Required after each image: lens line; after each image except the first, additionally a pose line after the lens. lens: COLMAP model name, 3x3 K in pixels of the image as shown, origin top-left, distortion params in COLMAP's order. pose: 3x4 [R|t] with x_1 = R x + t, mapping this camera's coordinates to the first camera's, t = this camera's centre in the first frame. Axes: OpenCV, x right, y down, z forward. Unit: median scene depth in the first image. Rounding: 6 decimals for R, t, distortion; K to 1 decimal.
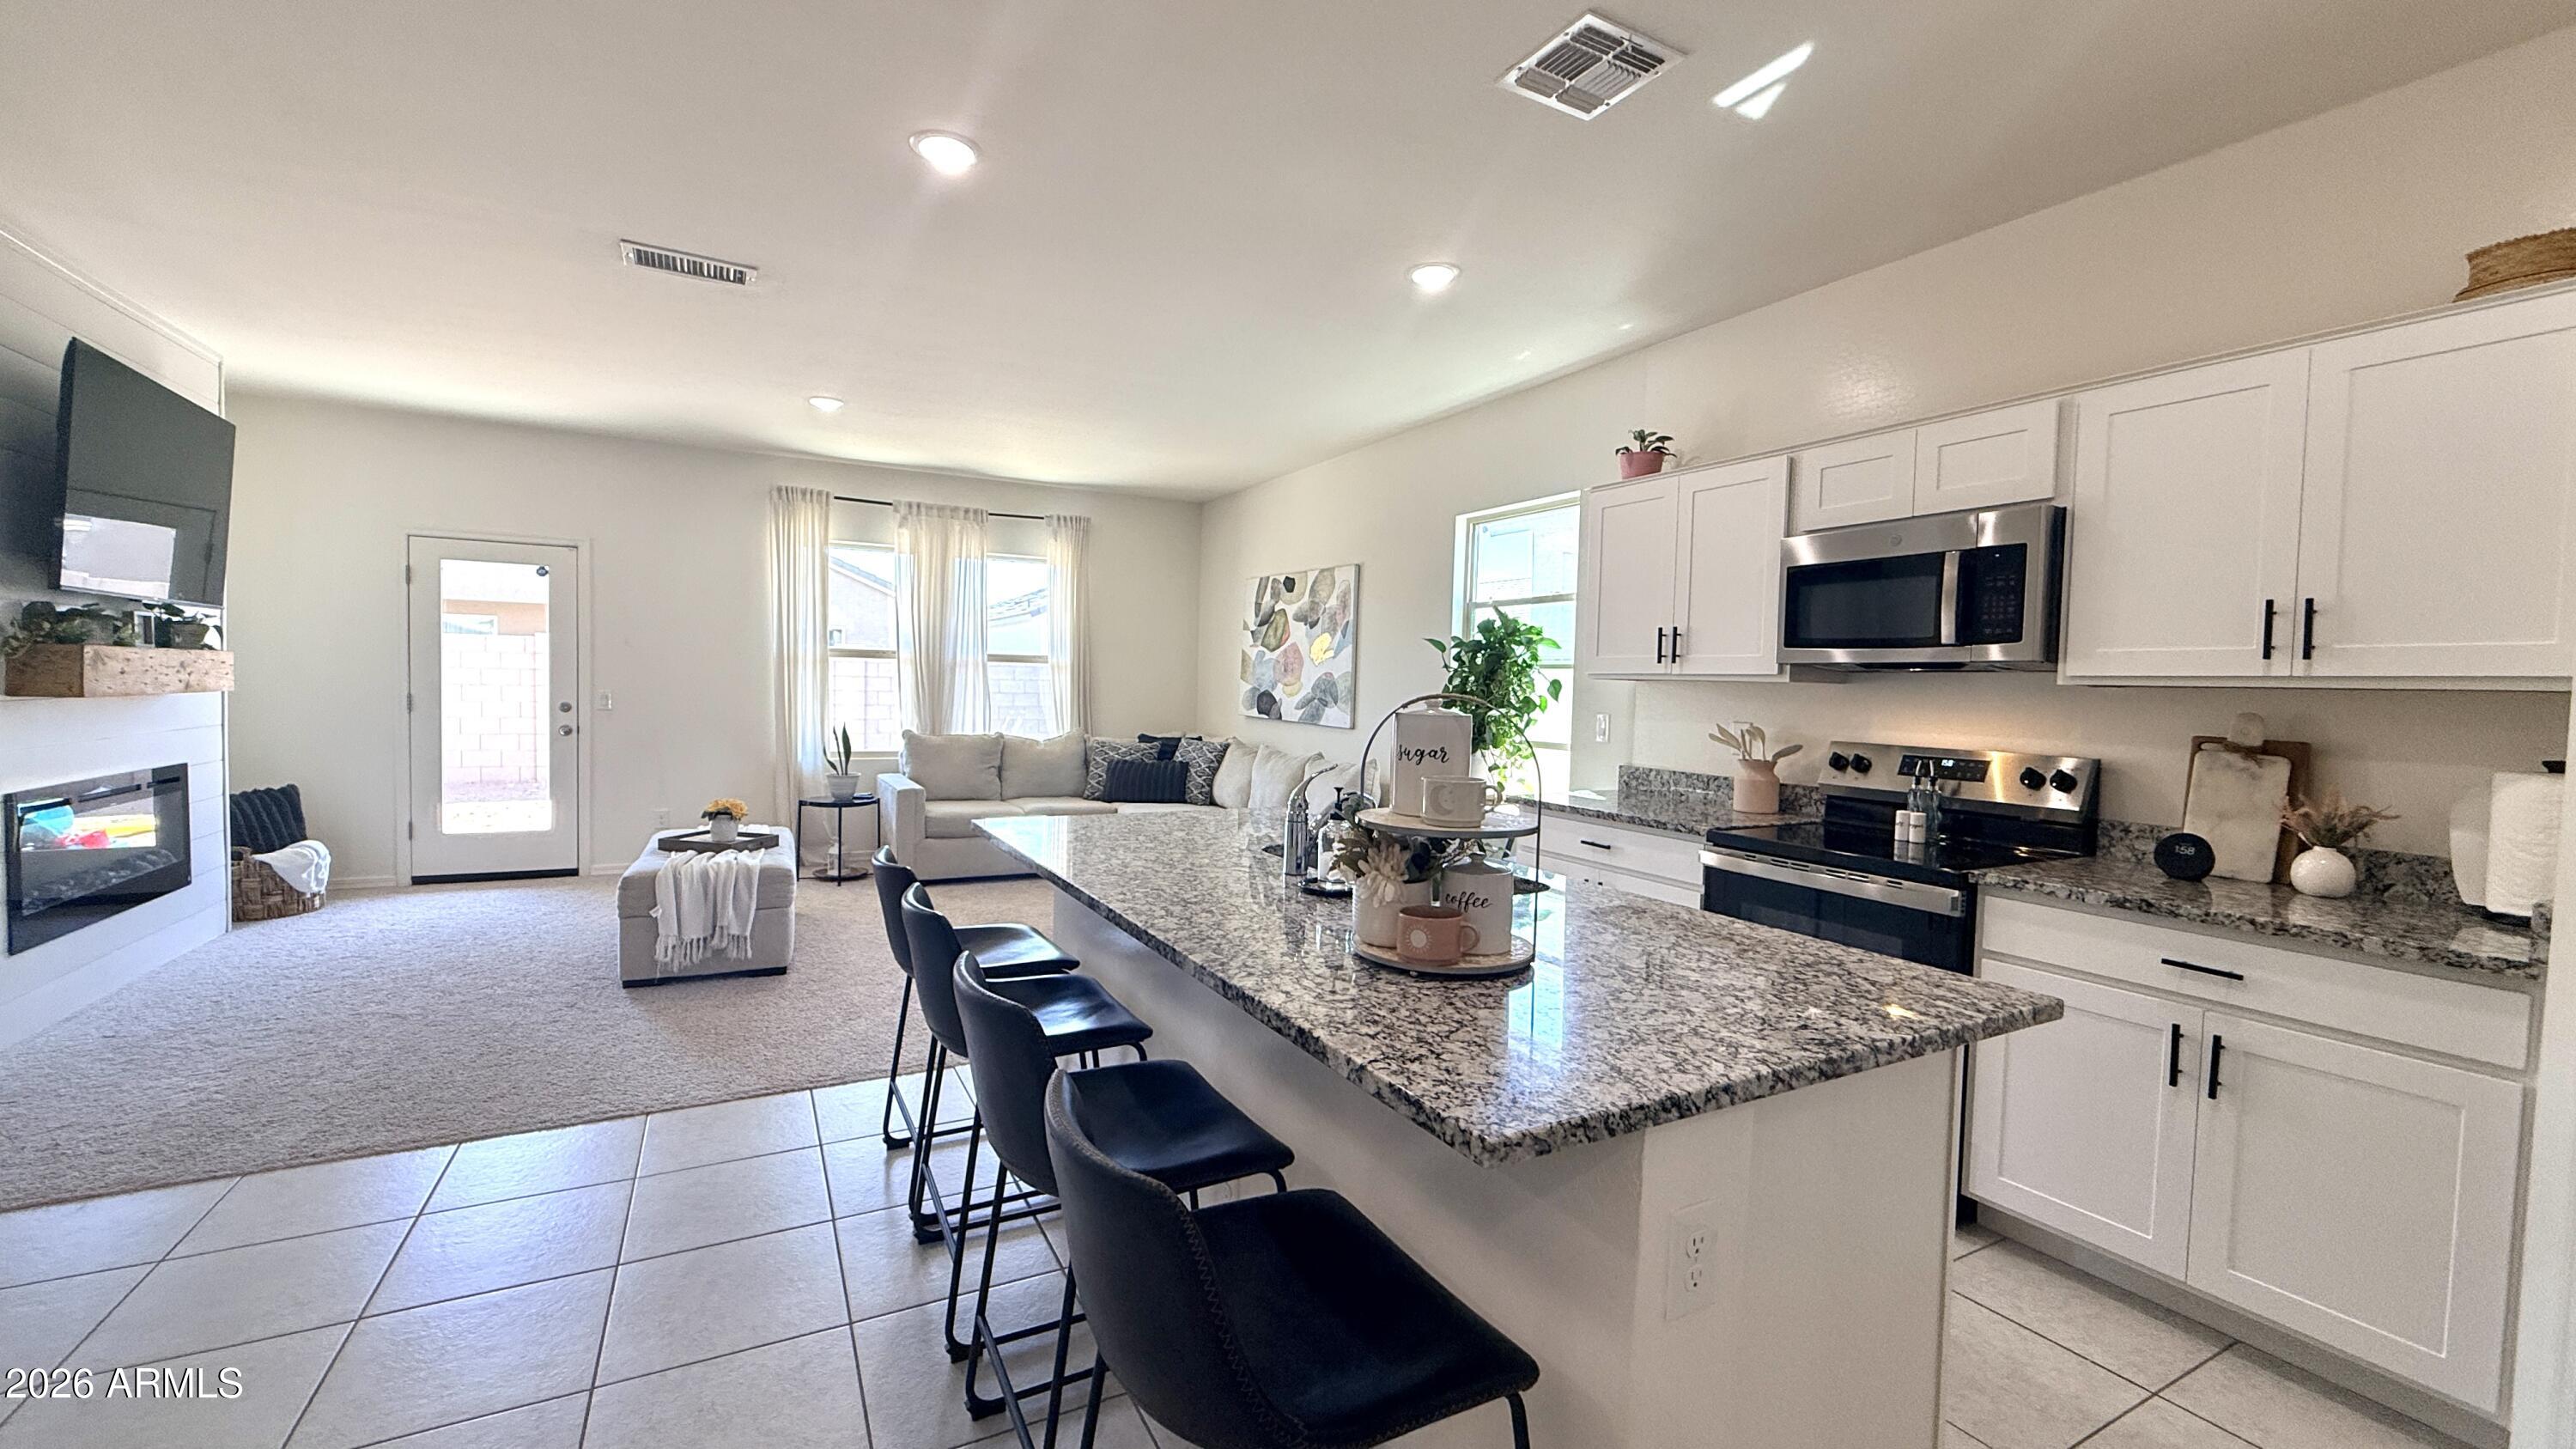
lens RADIAL K [[1022.0, 0, 1285.6], [0, 1022.0, 724.1], [0, 0, 1]] dist [-0.001006, -0.000025]
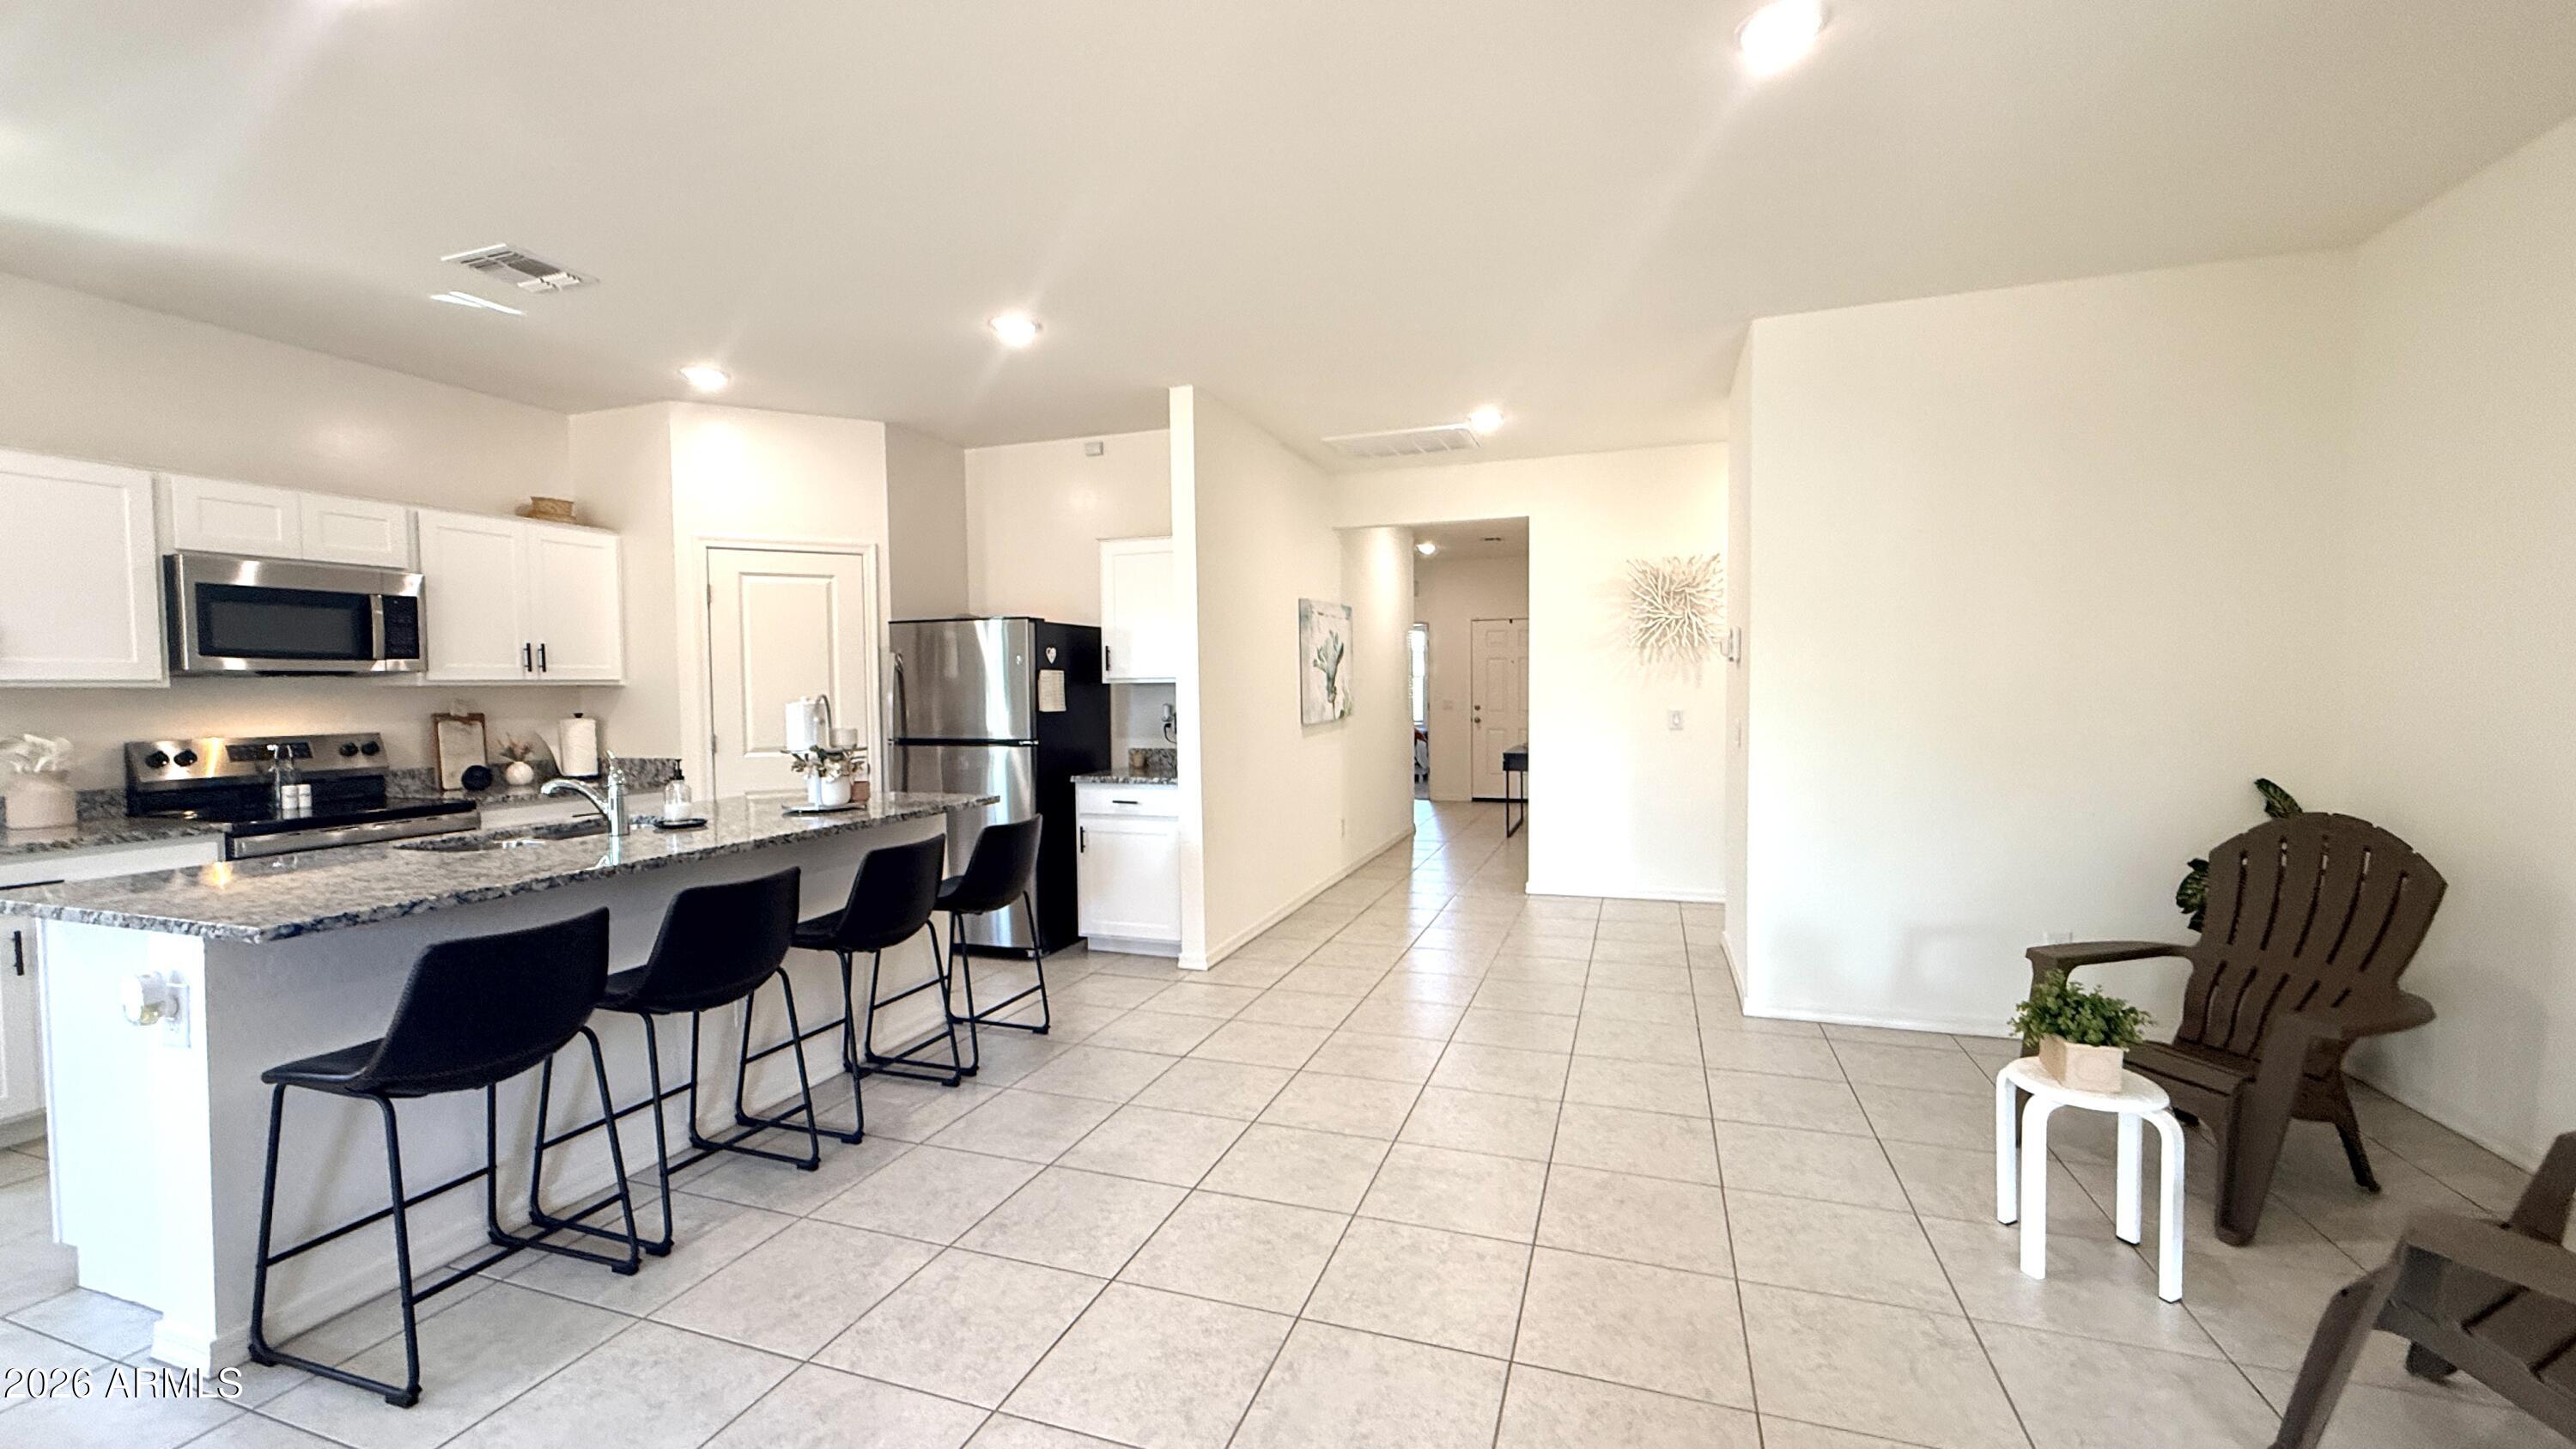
lens RADIAL K [[1022.0, 0, 1284.9], [0, 1022.0, 724.1], [0, 0, 1]] dist [-0.001006, -0.000025]
pose [[-0.680242, -0.044774, 0.731619, -0.785460], [0.023455, 0.996292, 0.082779, -0.045994], [-0.732612, 0.073470, -0.676669, 0.633008]]
